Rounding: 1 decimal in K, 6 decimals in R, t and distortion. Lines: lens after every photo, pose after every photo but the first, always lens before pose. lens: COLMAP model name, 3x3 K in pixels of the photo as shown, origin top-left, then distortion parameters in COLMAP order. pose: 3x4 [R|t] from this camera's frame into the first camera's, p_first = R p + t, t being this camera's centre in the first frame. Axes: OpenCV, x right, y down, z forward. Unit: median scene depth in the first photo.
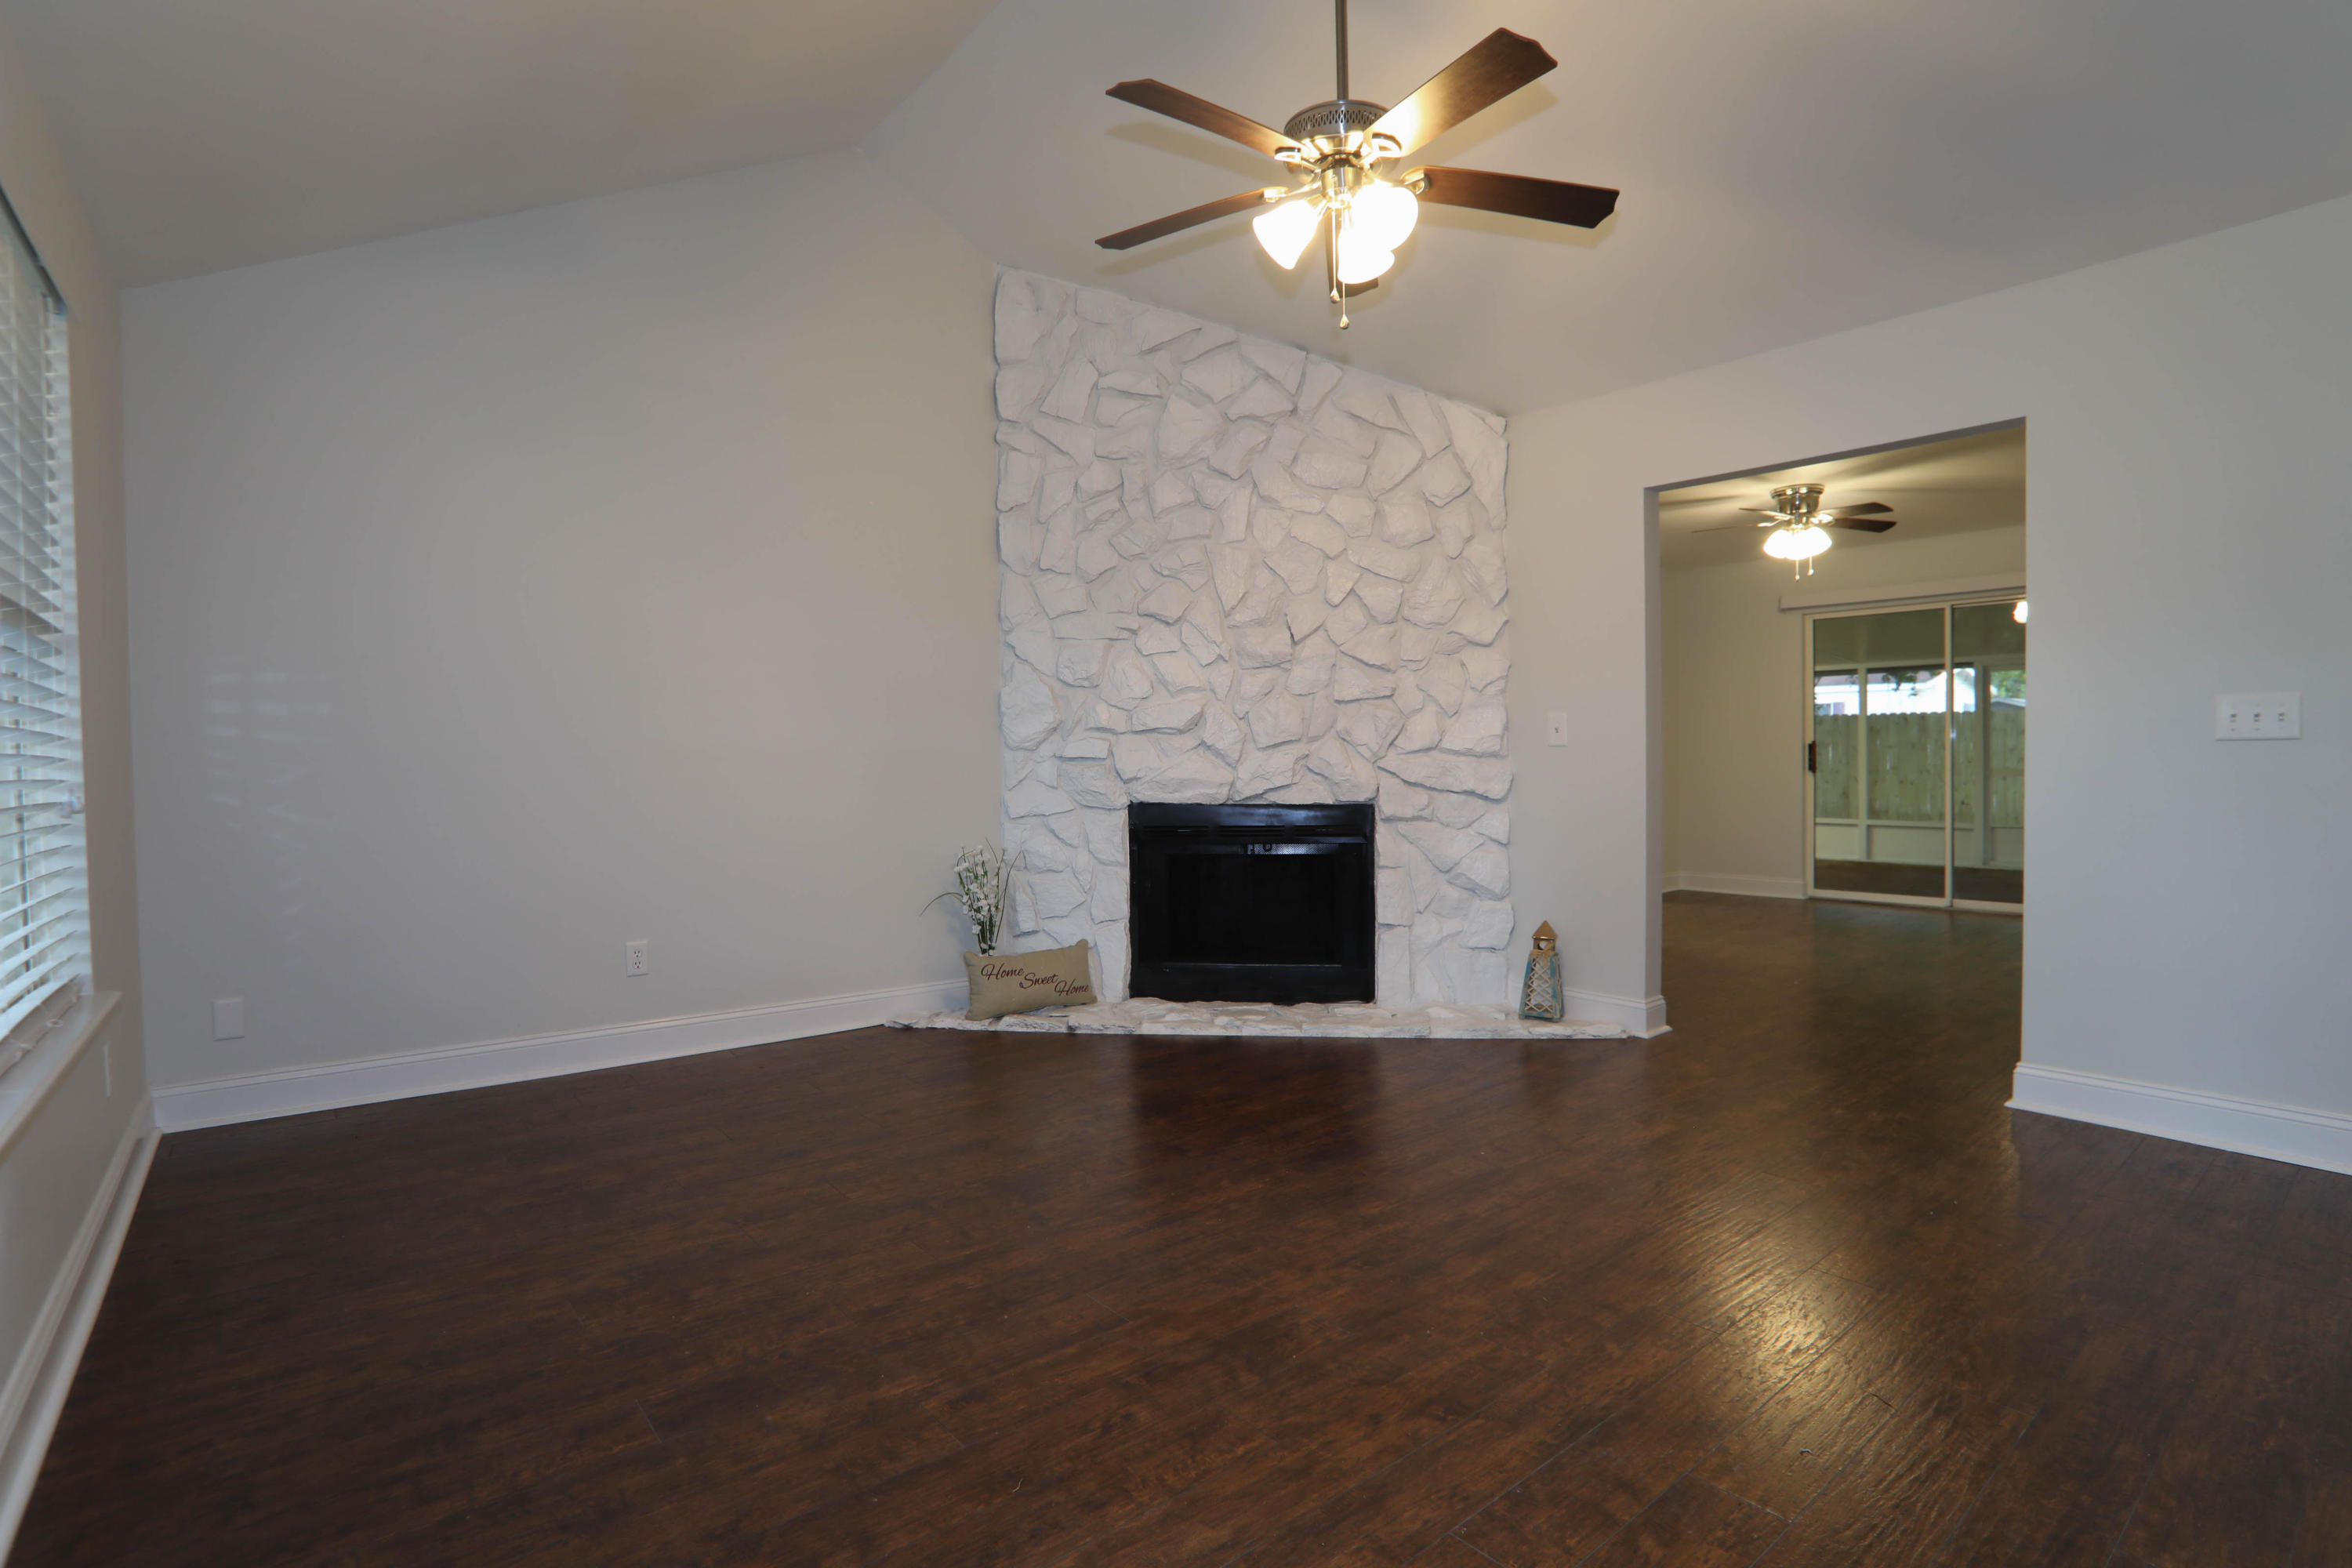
lens RADIAL K [[1161.2, 0, 1188.0], [0, 1161.2, 796.3], [0, 0, 1]] dist [-0.049029, 0.010653]
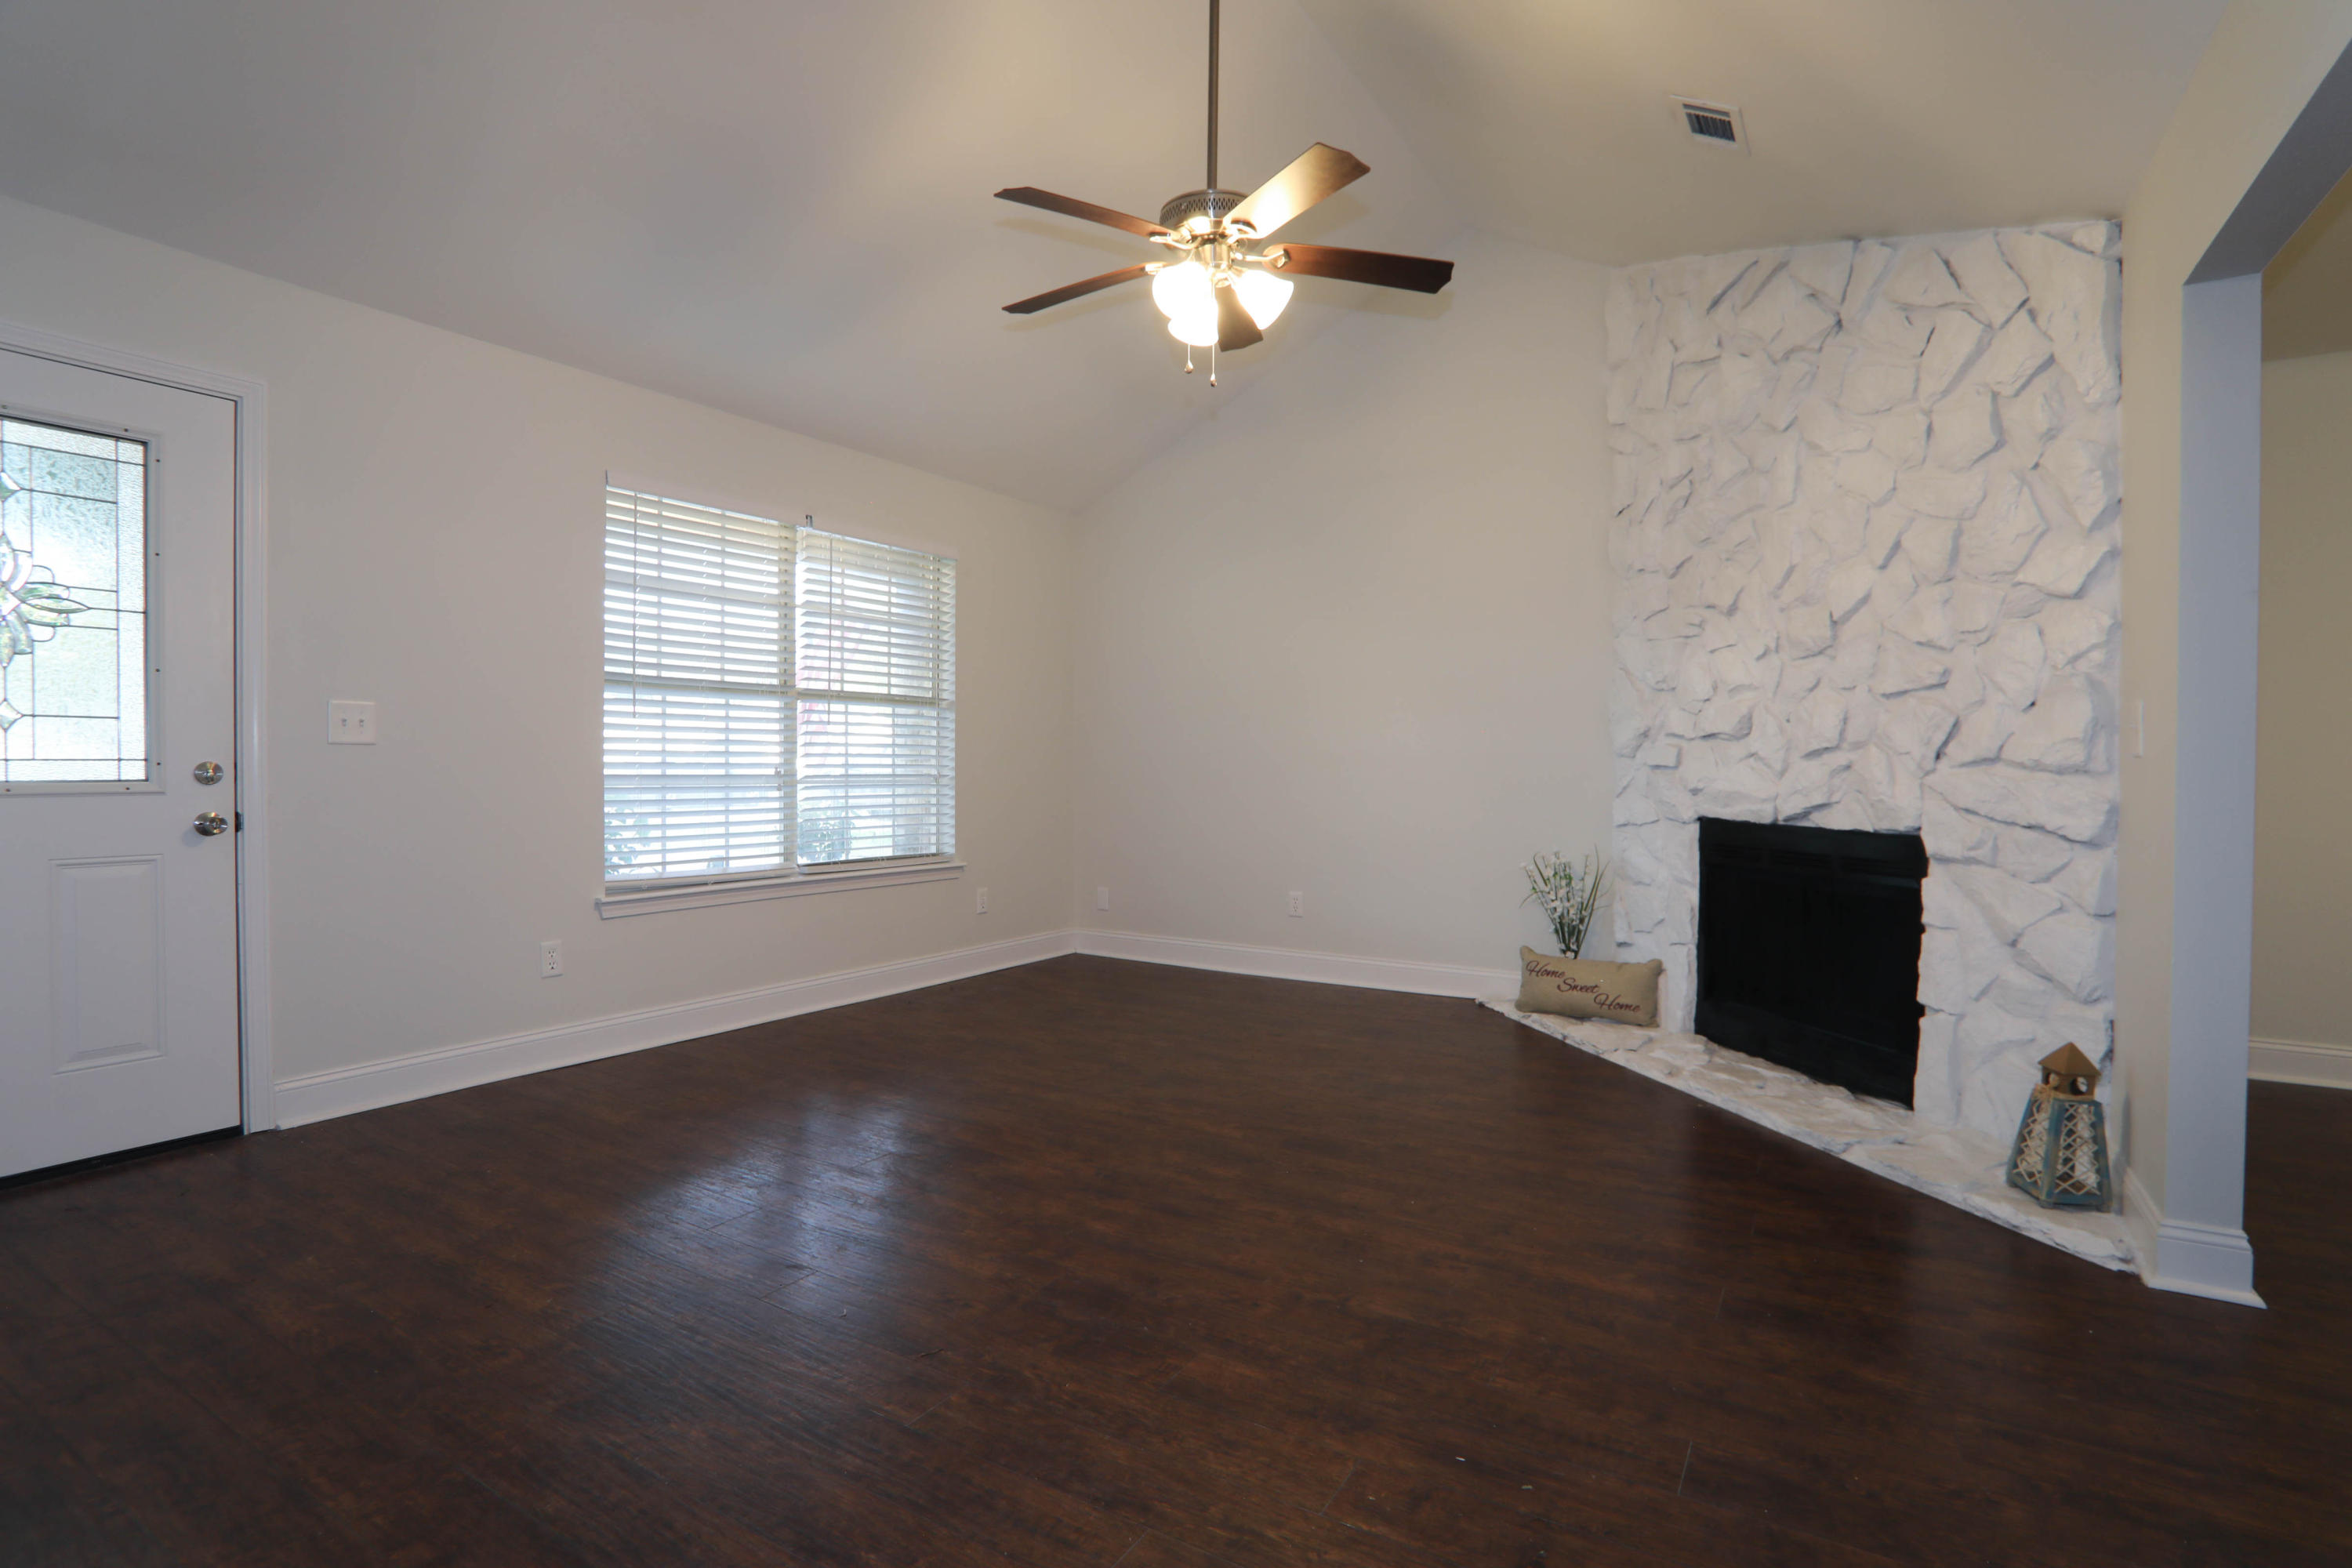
lens RADIAL K [[1161.2, 0, 1168.8], [0, 1161.2, 788.4], [0, 0, 1]] dist [-0.049029, 0.010653]
pose [[0.315689, 0.033127, -0.948284, 0.682047], [-0.039804, 0.998973, 0.021647, -0.019501], [0.948027, 0.030912, 0.316684, 0.336975]]
